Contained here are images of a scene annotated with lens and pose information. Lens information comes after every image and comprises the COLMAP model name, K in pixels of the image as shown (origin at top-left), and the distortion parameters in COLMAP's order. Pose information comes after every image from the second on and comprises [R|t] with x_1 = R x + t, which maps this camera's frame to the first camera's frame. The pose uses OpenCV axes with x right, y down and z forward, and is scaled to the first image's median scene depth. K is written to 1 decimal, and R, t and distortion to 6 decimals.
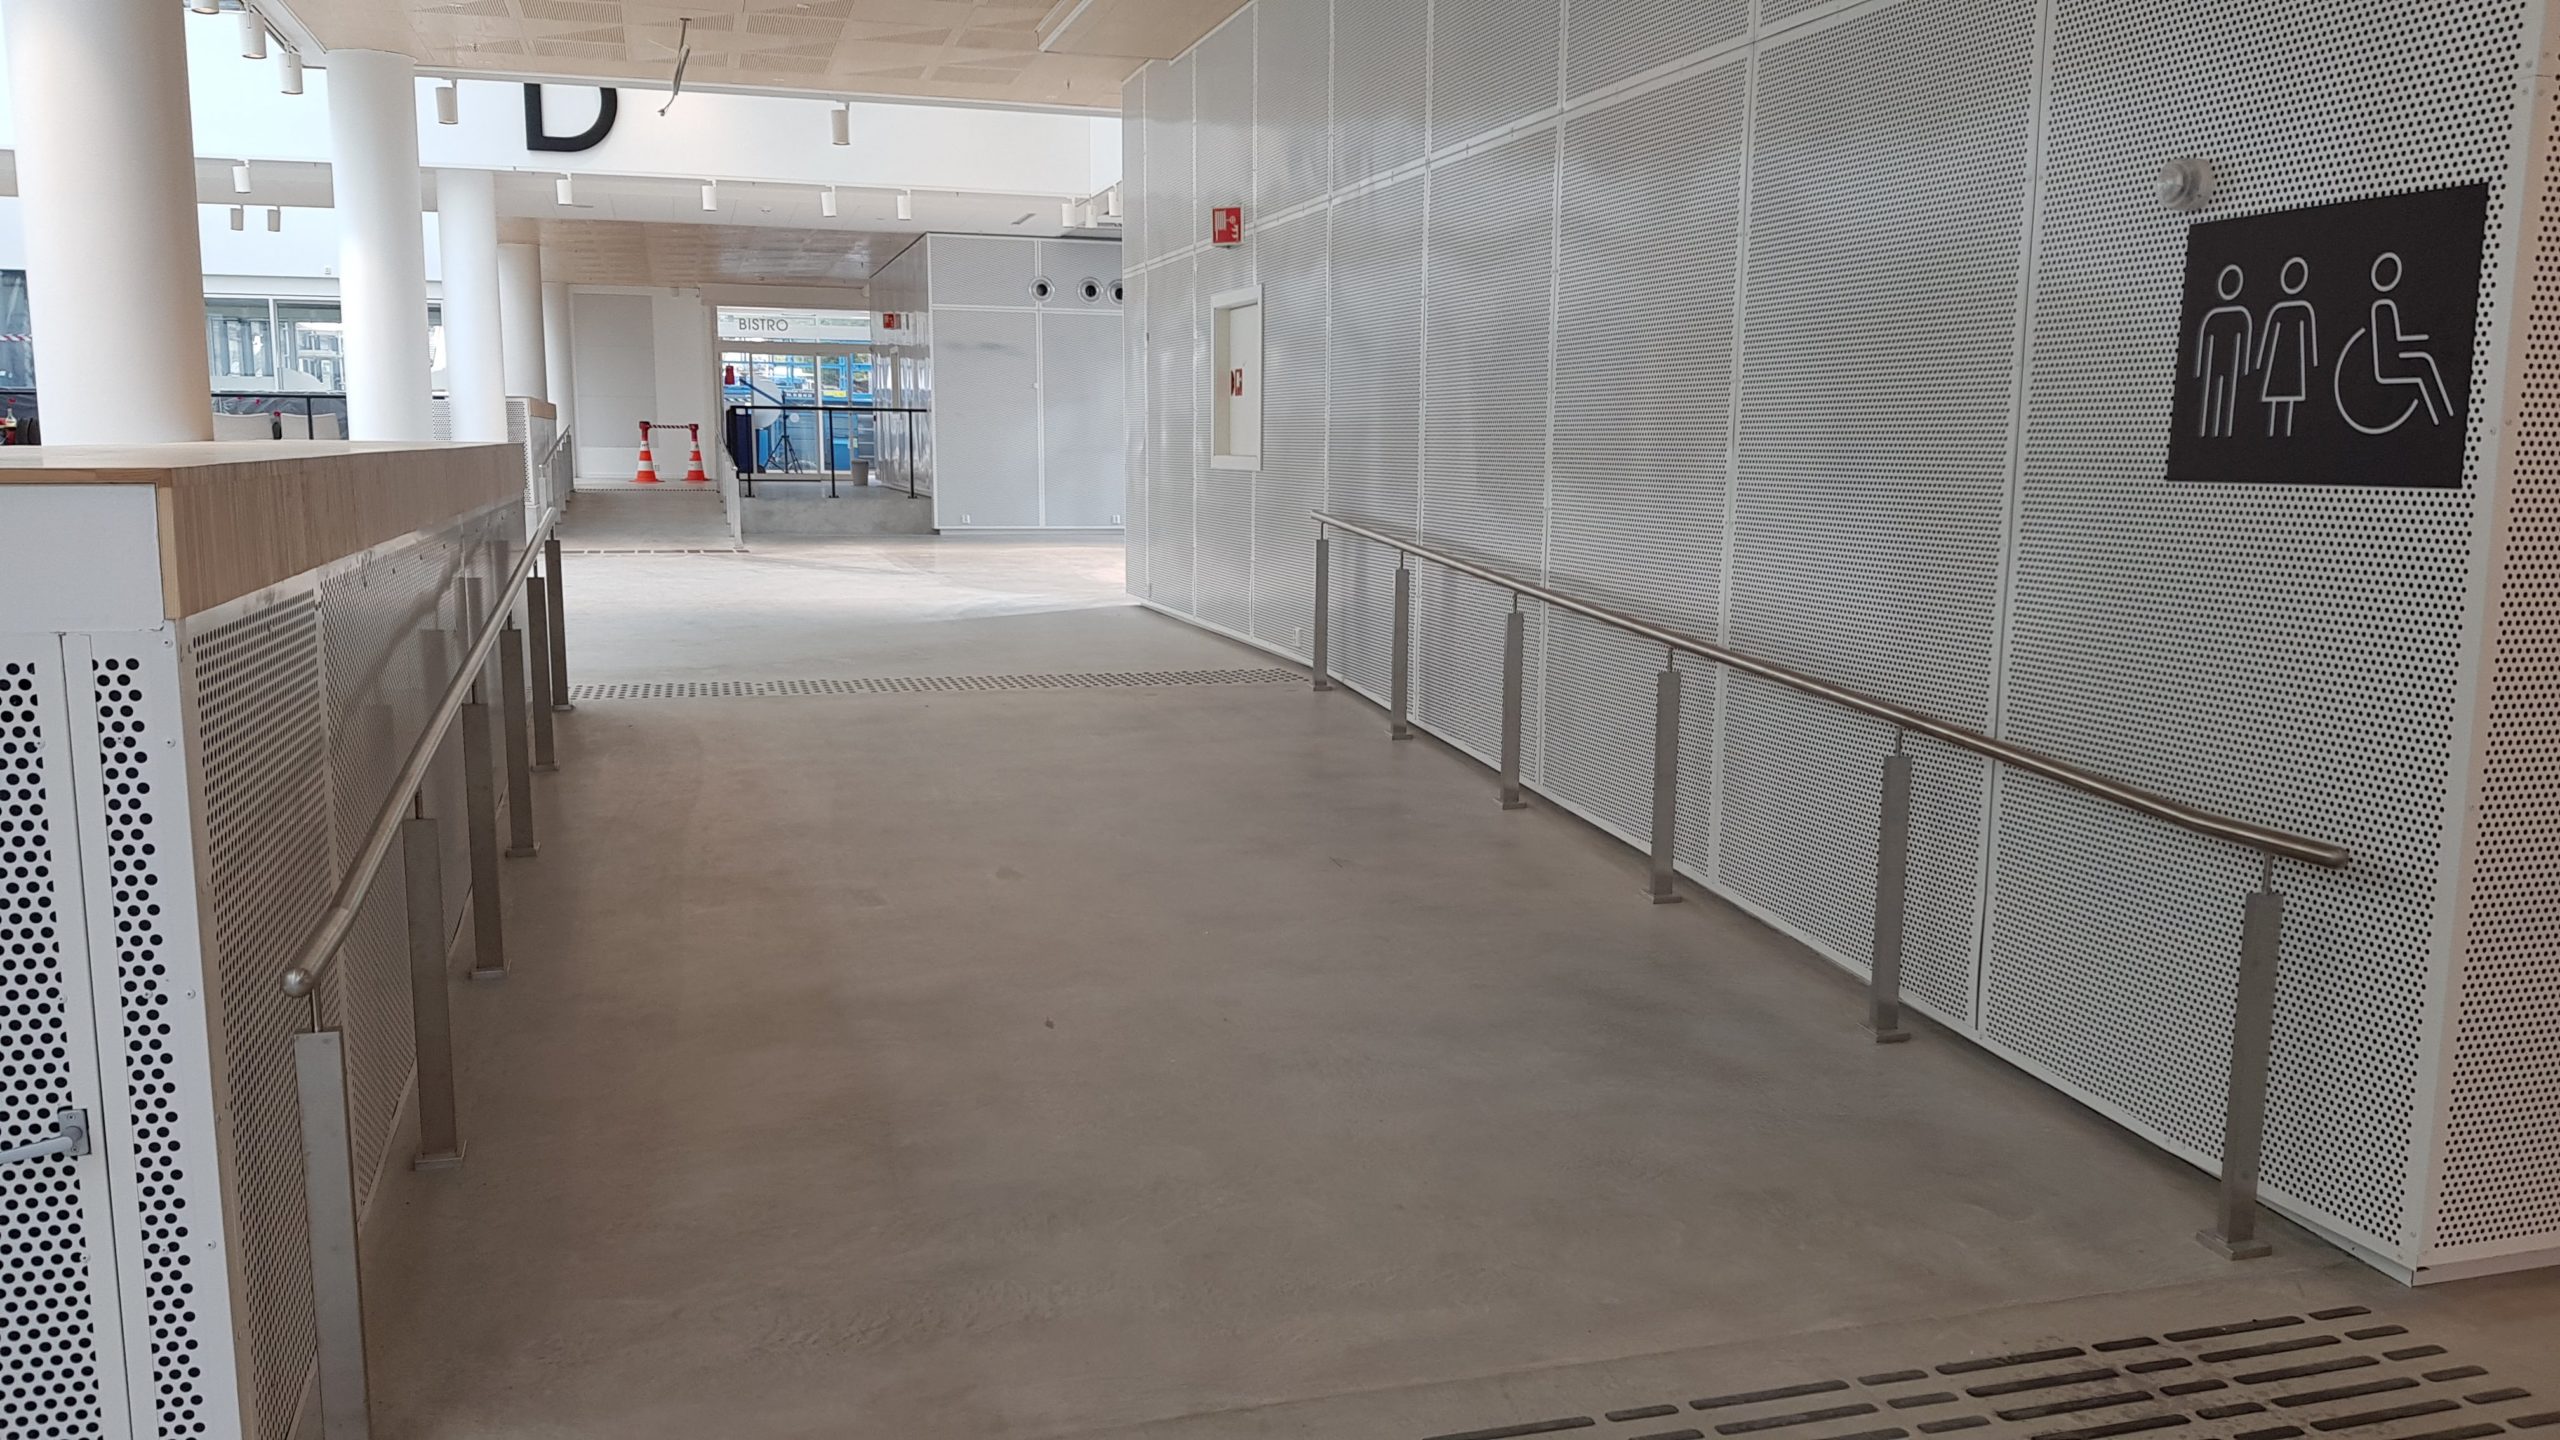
lens RADIAL K [[1977.1, 0, 1275.6], [0, 1977.1, 771.0], [0, 0, 1]] dist [0.067928, -0.099016]
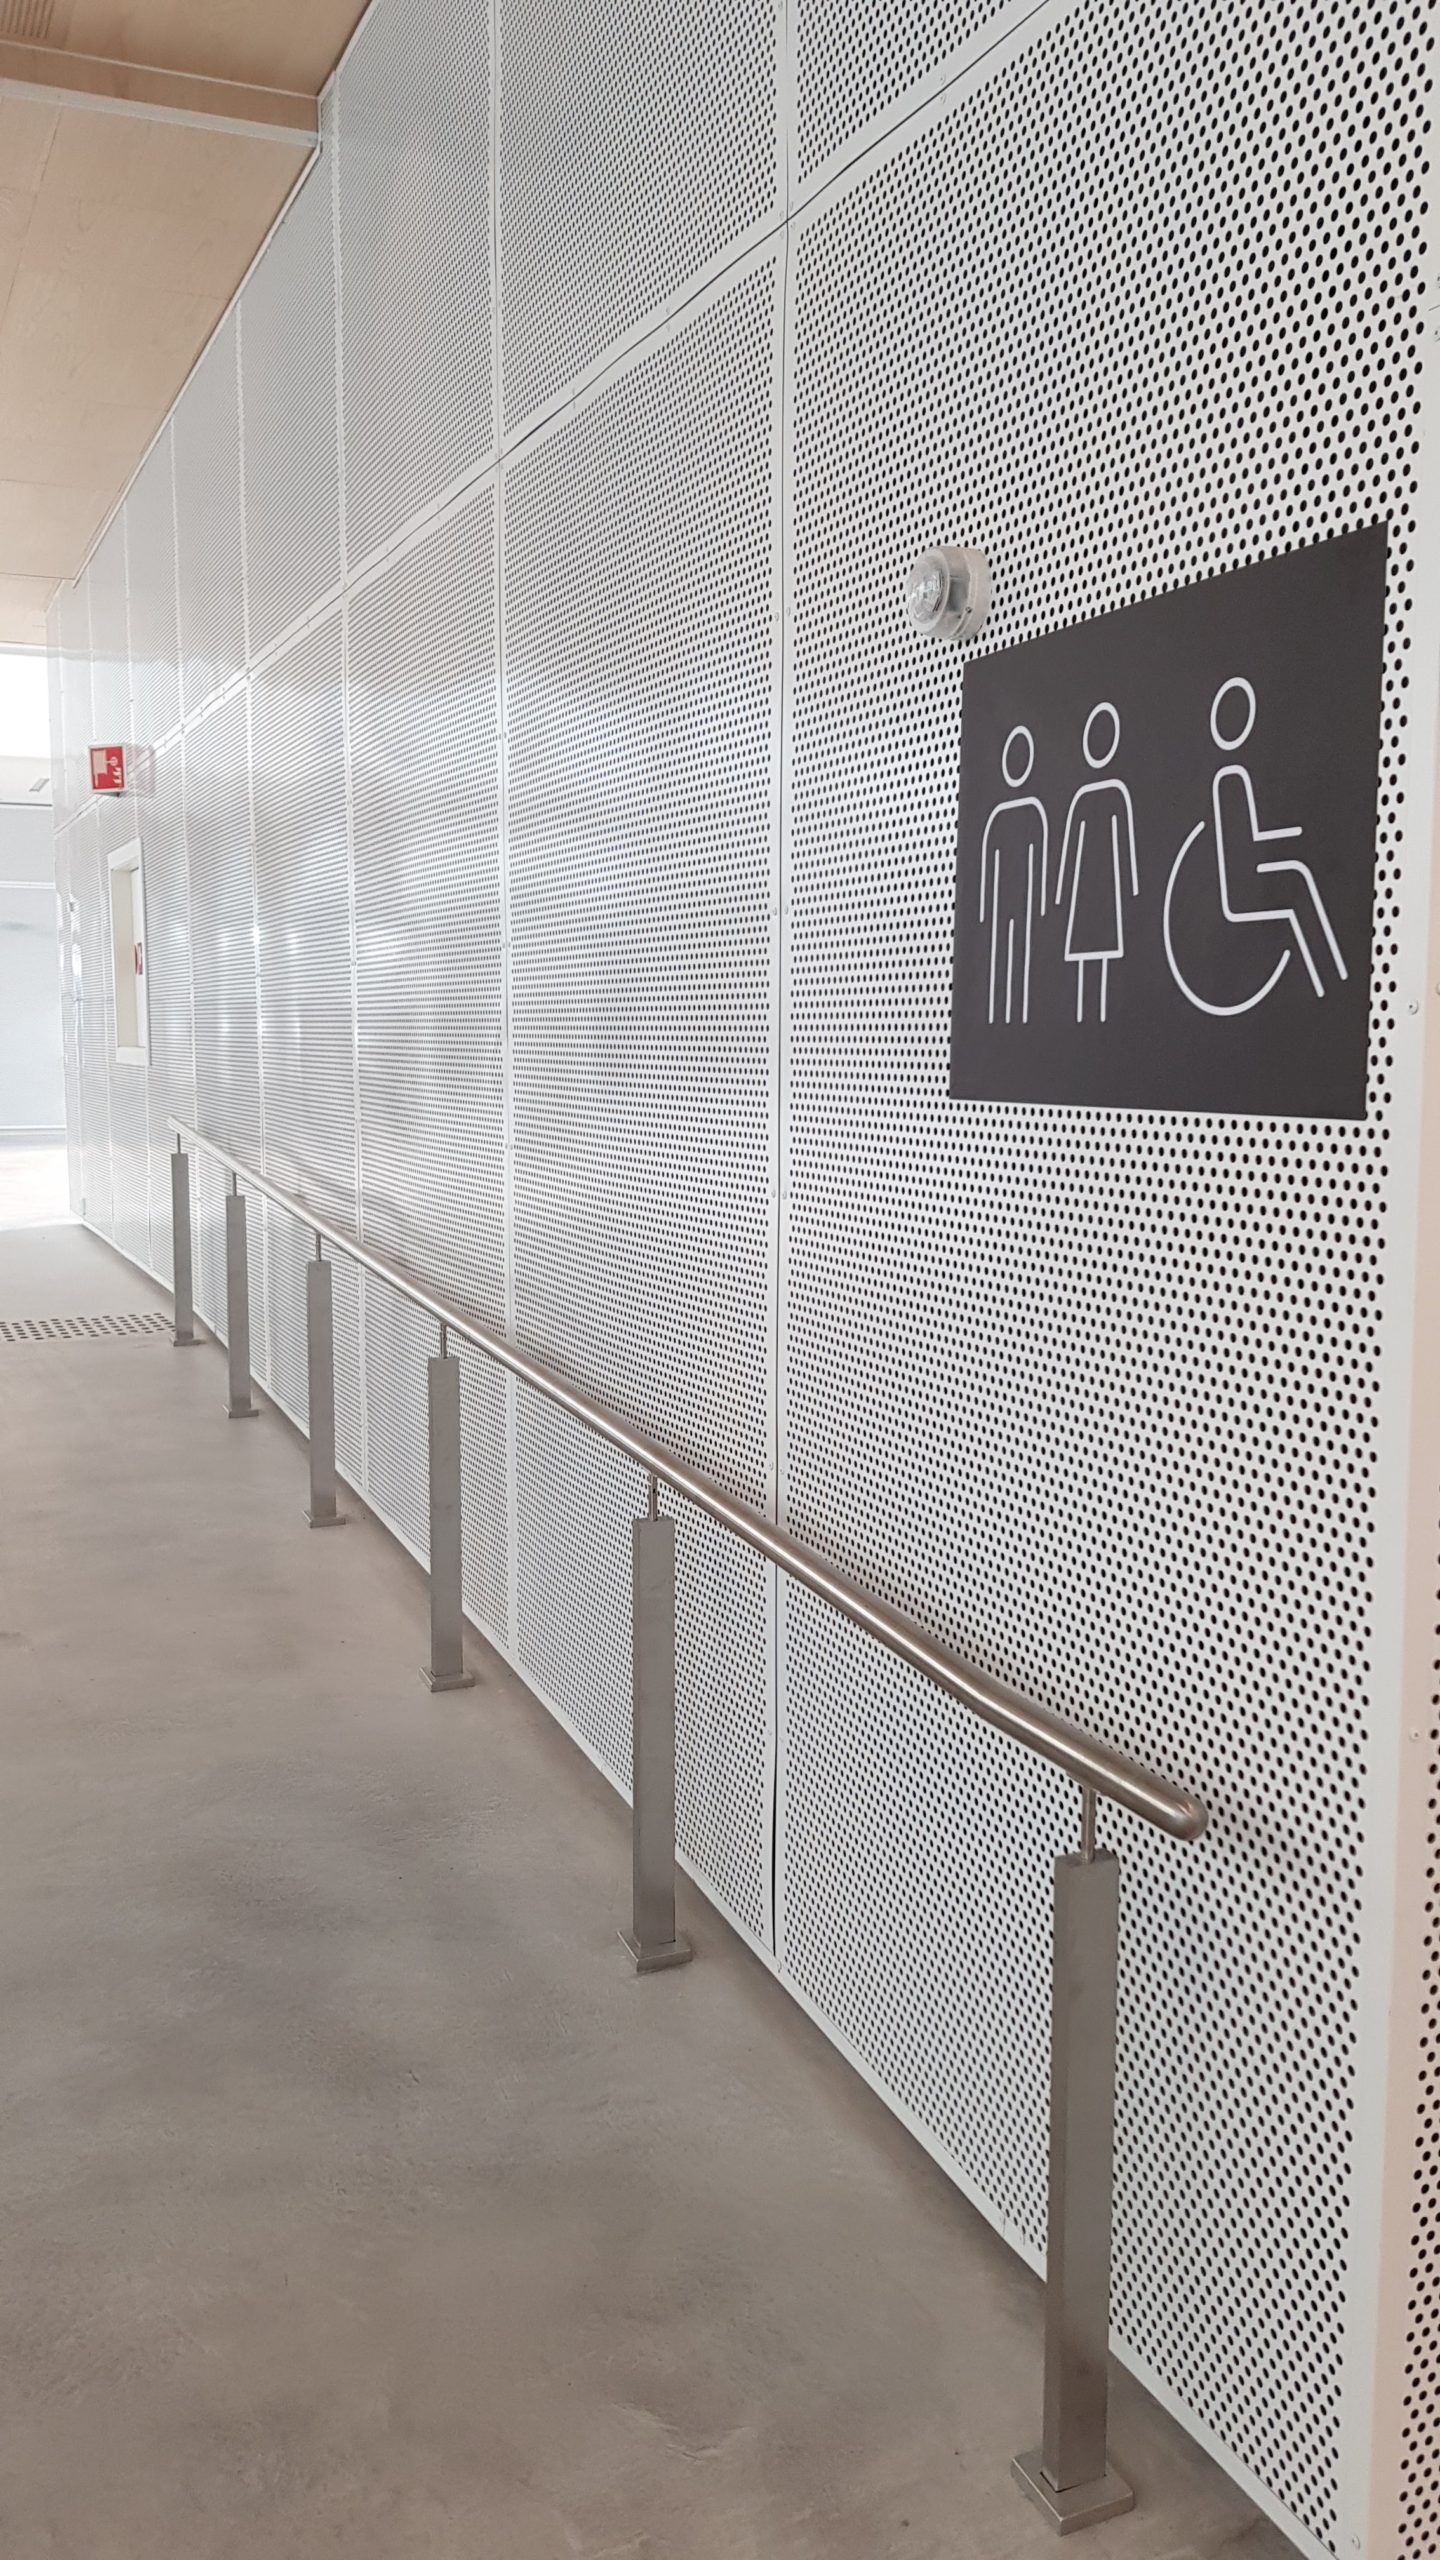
lens RADIAL K [[1966.0, 0, 720.0], [0, 1966.0, 1280.0], [0, 0, 1]] dist [0.132420, -0.299047]
pose [[0.991411, -0.023971, 0.128566, 0.310884], [0.028861, 0.998924, -0.036308, -0.074138], [-0.127557, 0.039707, 0.991036, 0.443246]]
